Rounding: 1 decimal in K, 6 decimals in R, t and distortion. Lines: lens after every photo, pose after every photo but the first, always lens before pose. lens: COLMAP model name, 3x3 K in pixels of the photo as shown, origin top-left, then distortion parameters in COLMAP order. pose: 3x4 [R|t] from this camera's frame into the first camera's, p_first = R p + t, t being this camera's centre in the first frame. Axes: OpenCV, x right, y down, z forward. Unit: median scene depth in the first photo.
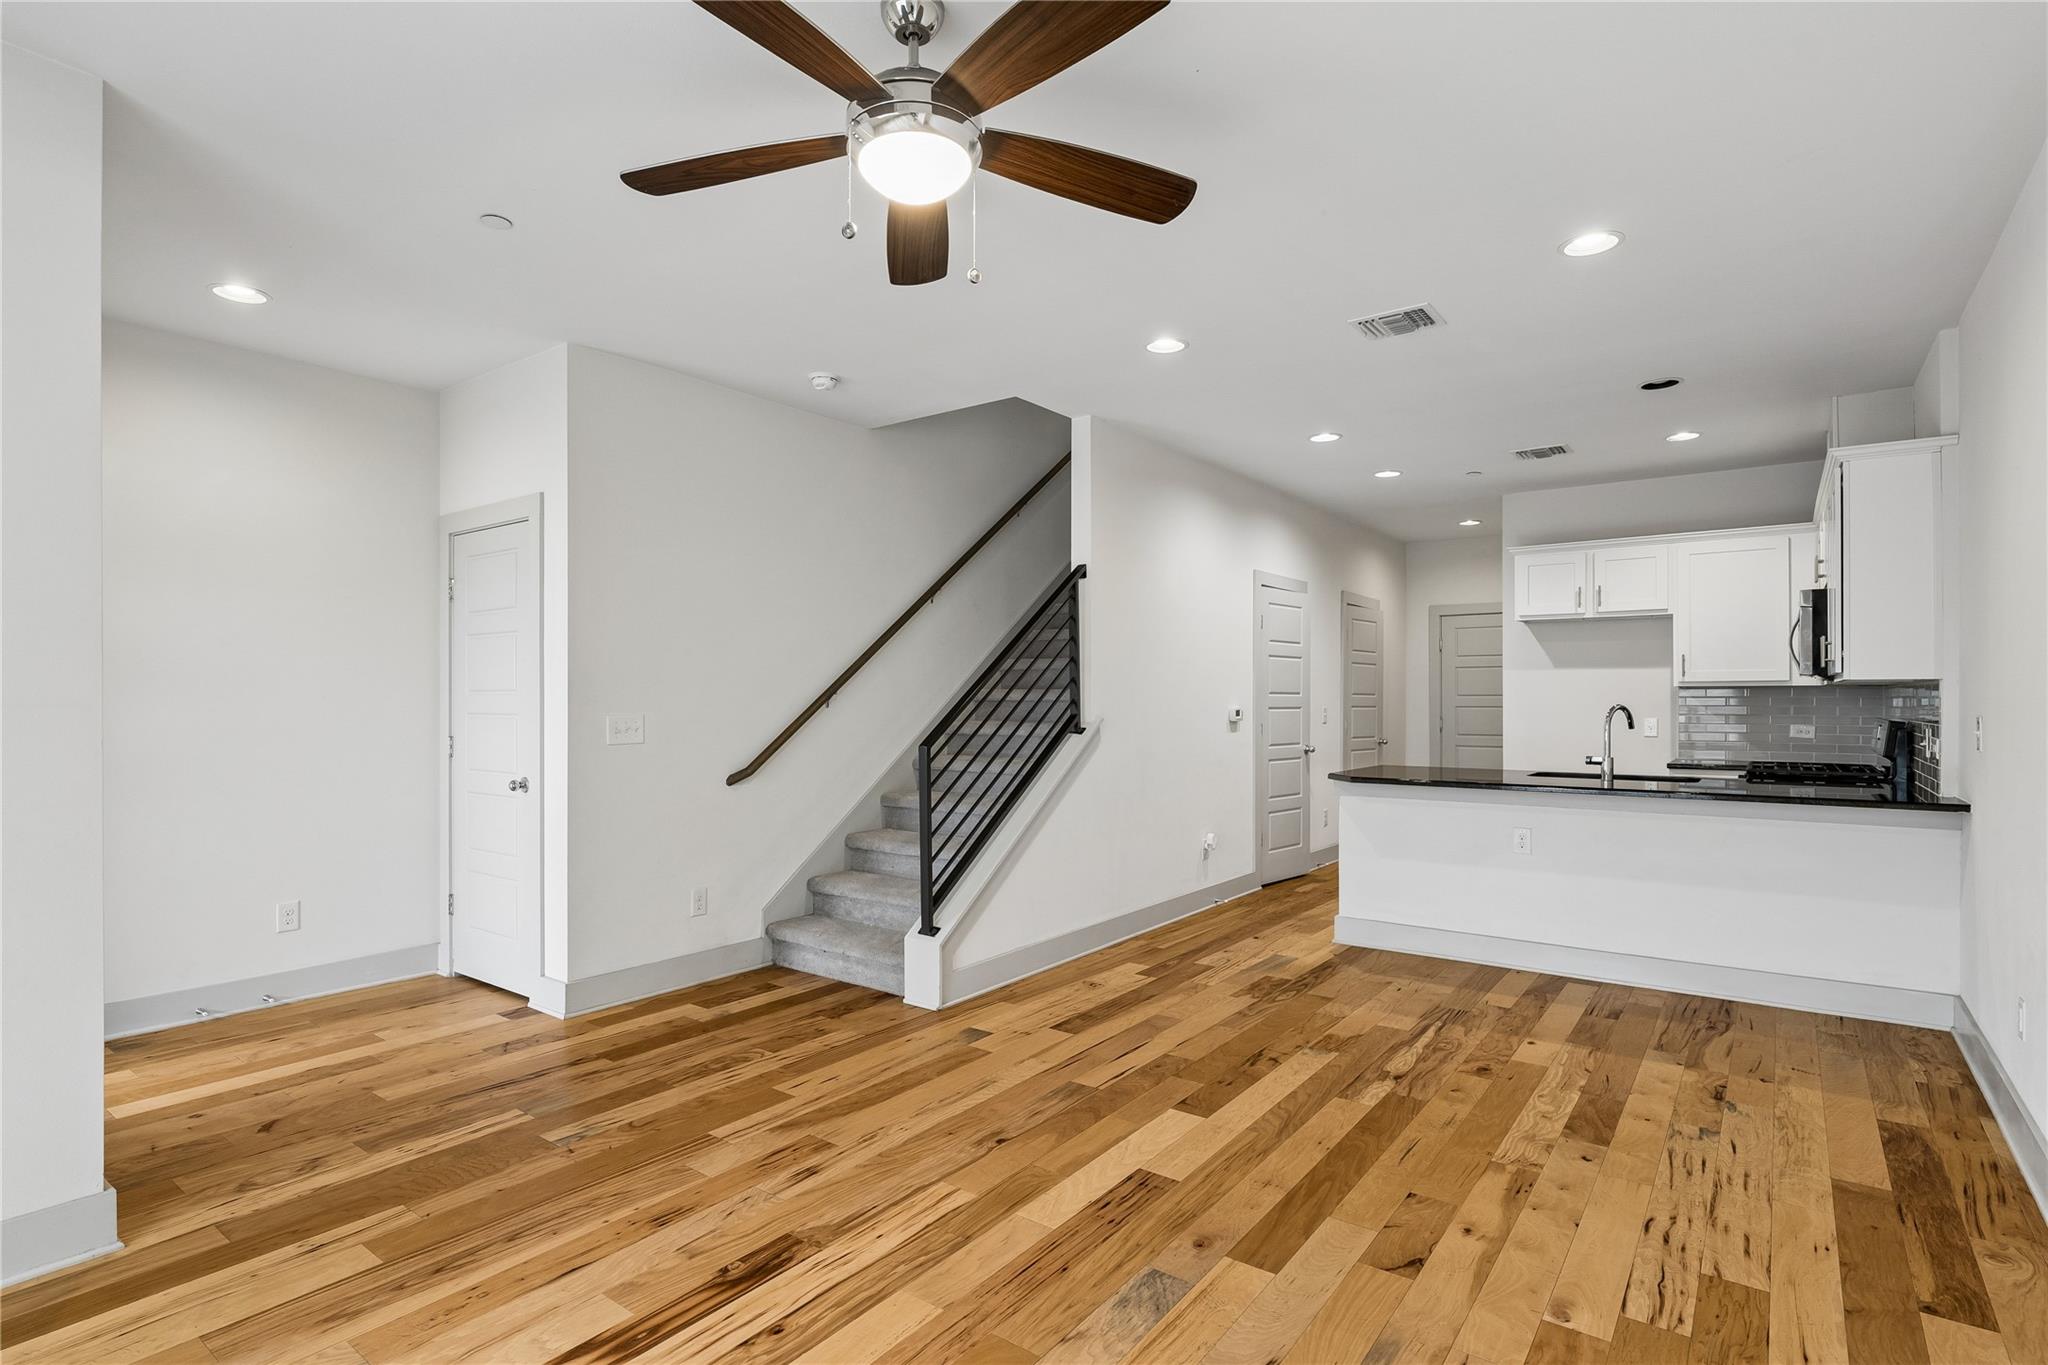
lens RADIAL K [[1014.7, 0, 1020.3], [0, 1014.7, 700.5], [0, 0, 1]] dist [-0.008913, 0.001411]
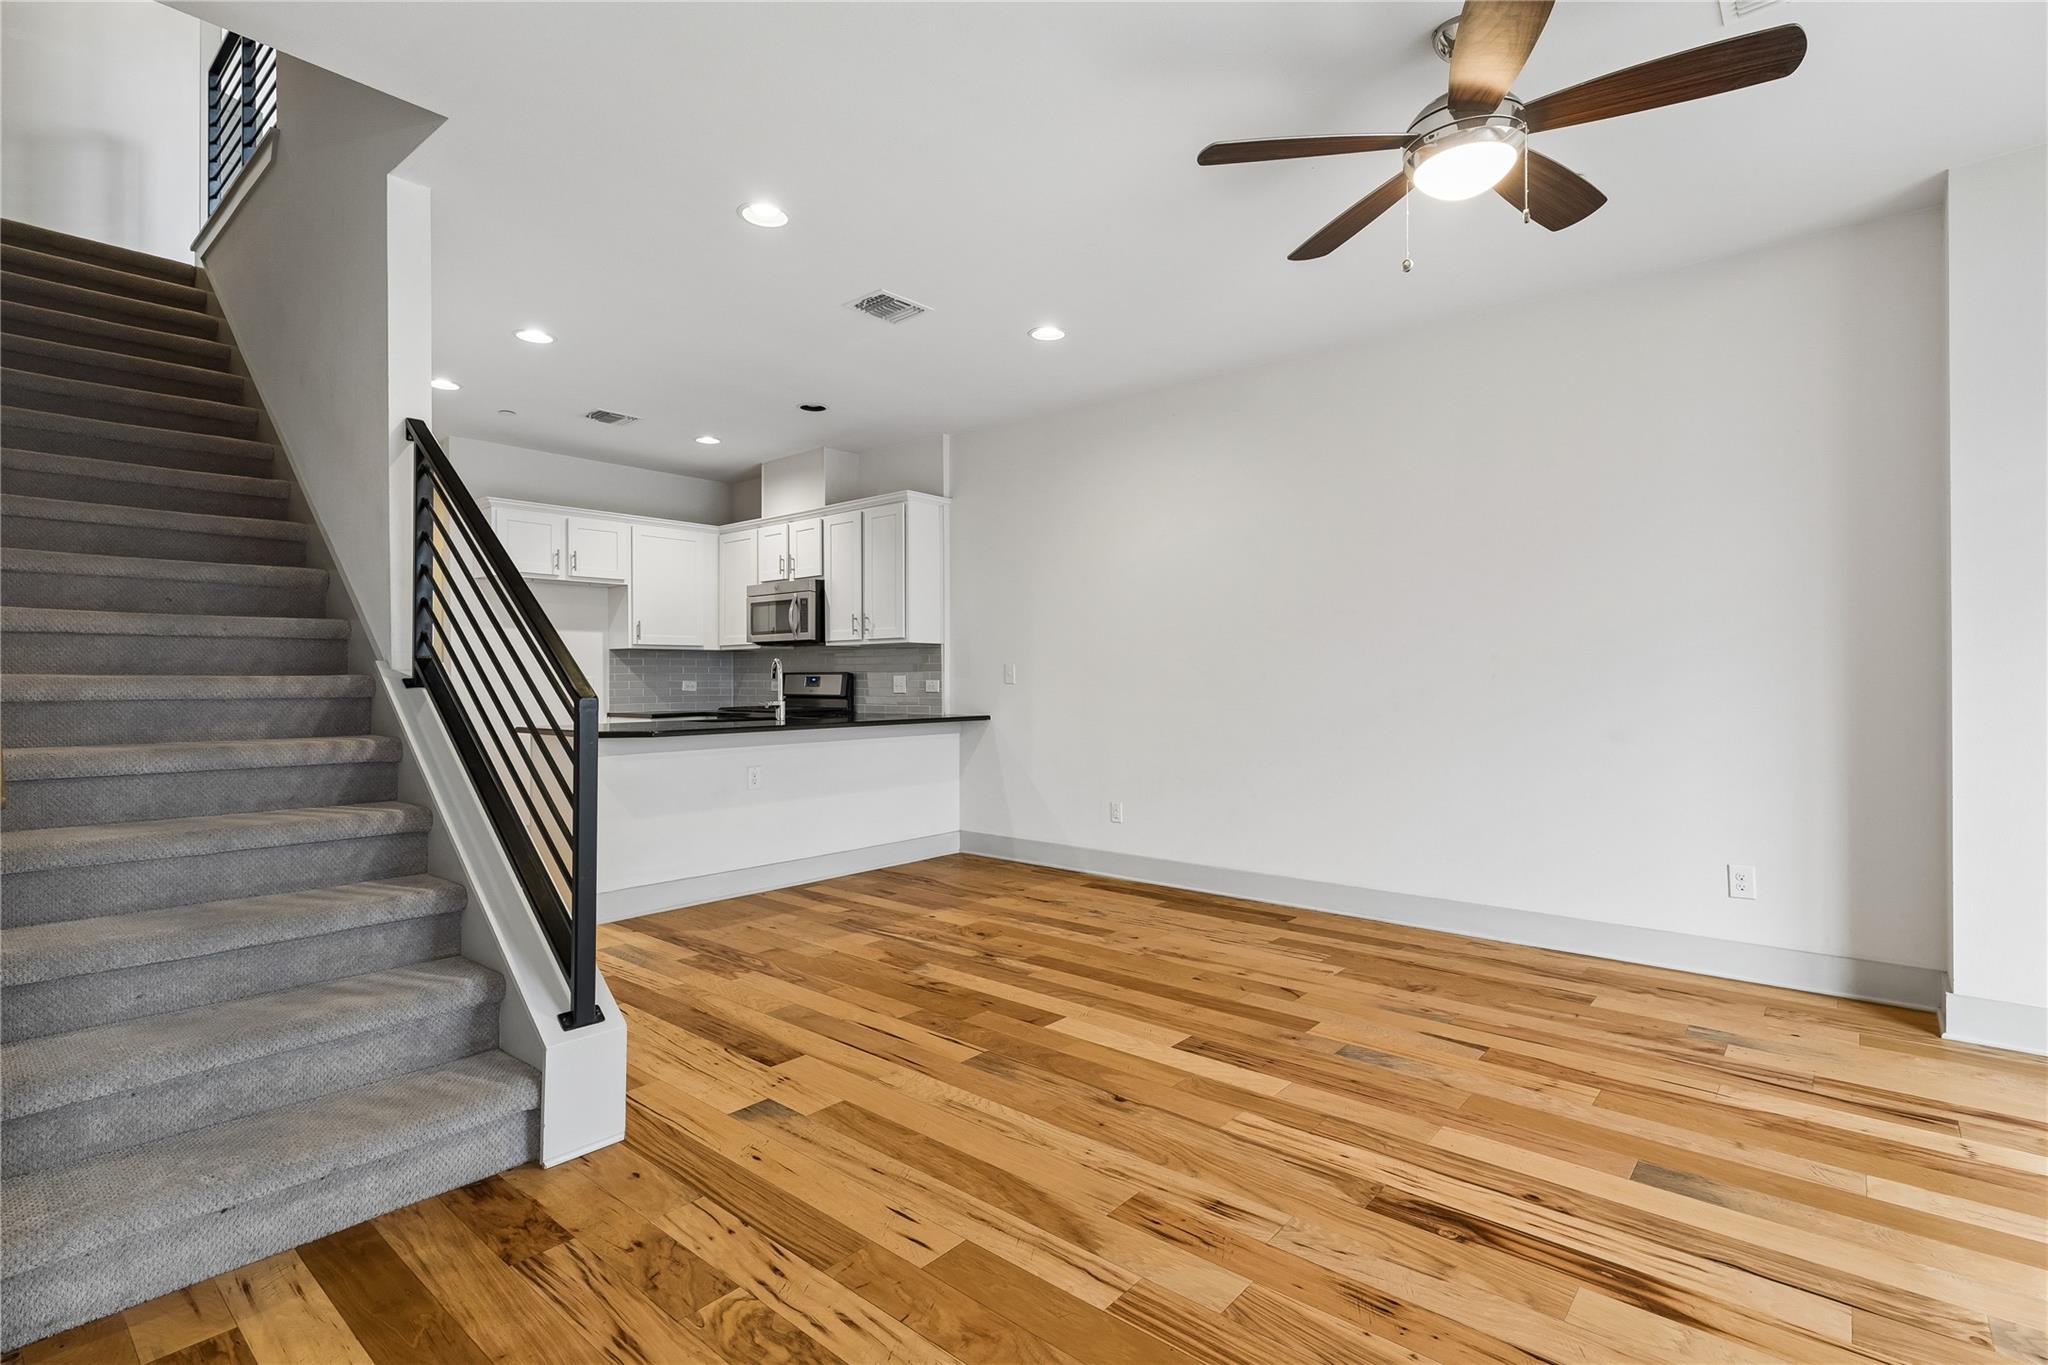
lens RADIAL K [[977.5, 0, 1027.9], [0, 977.5, 675.1], [0, 0, 1]] dist [0.003004, 0.000439]
pose [[0.058299, 0.003319, 0.998294, -0.691671], [0.007400, 0.999966, -0.003757, 0.039135], [-0.998272, 0.007607, 0.058272, 0.779000]]
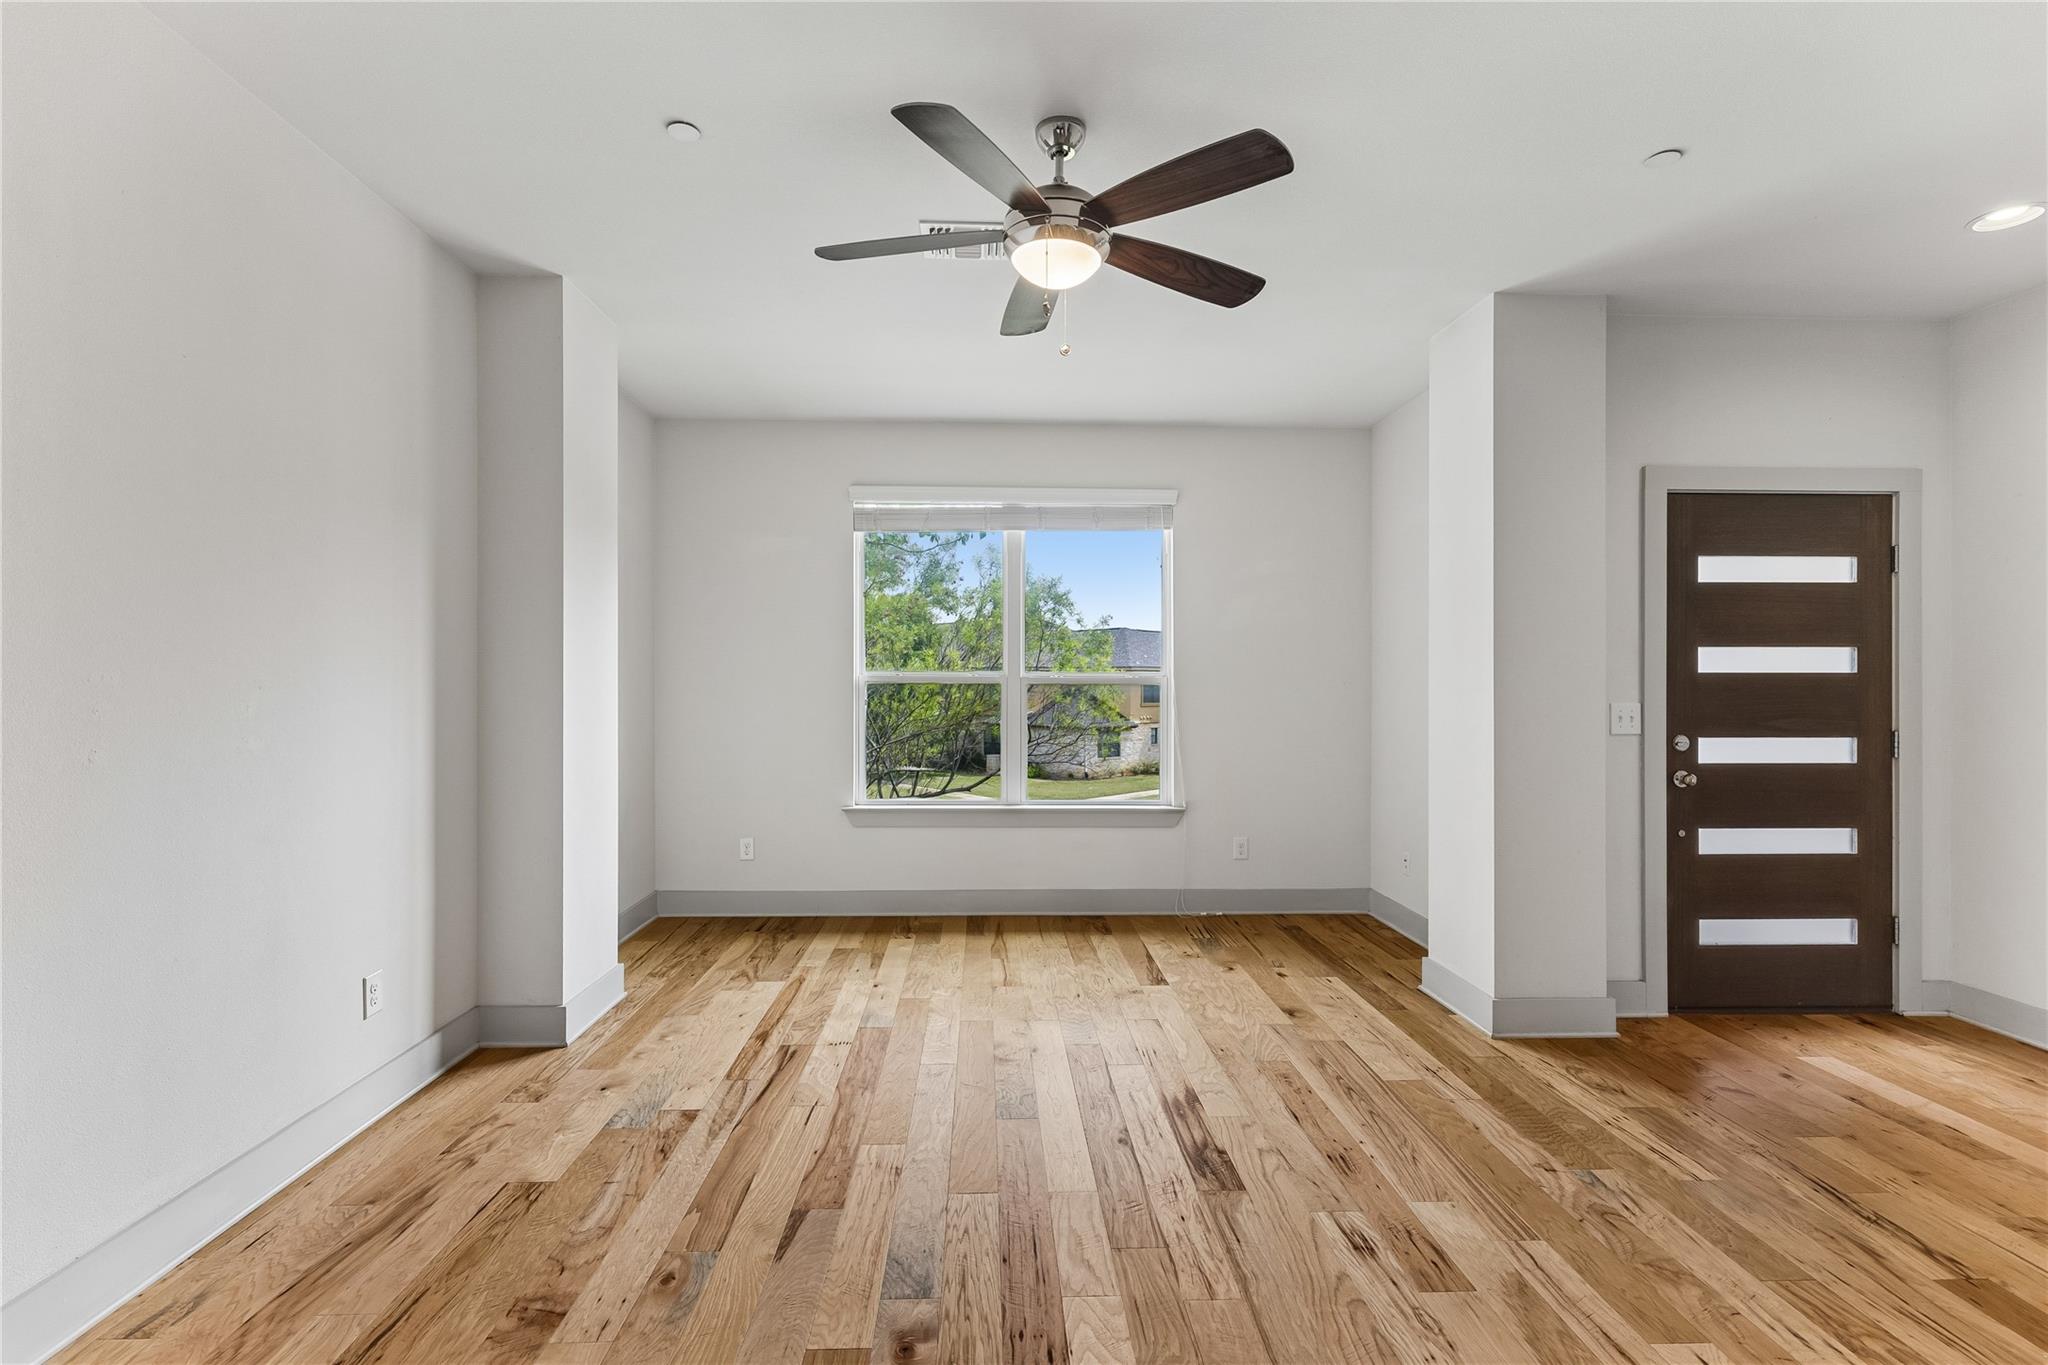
lens RADIAL K [[928.8, 0, 1012.5], [0, 928.8, 689.3], [0, 0, 1]] dist [0.006381, -0.001723]
pose [[-0.777737, 0.001324, -0.628588, 0.357840], [-0.006164, 0.999934, 0.009733, -0.002678], [0.628559, 0.011444, -0.777678, 1.002634]]
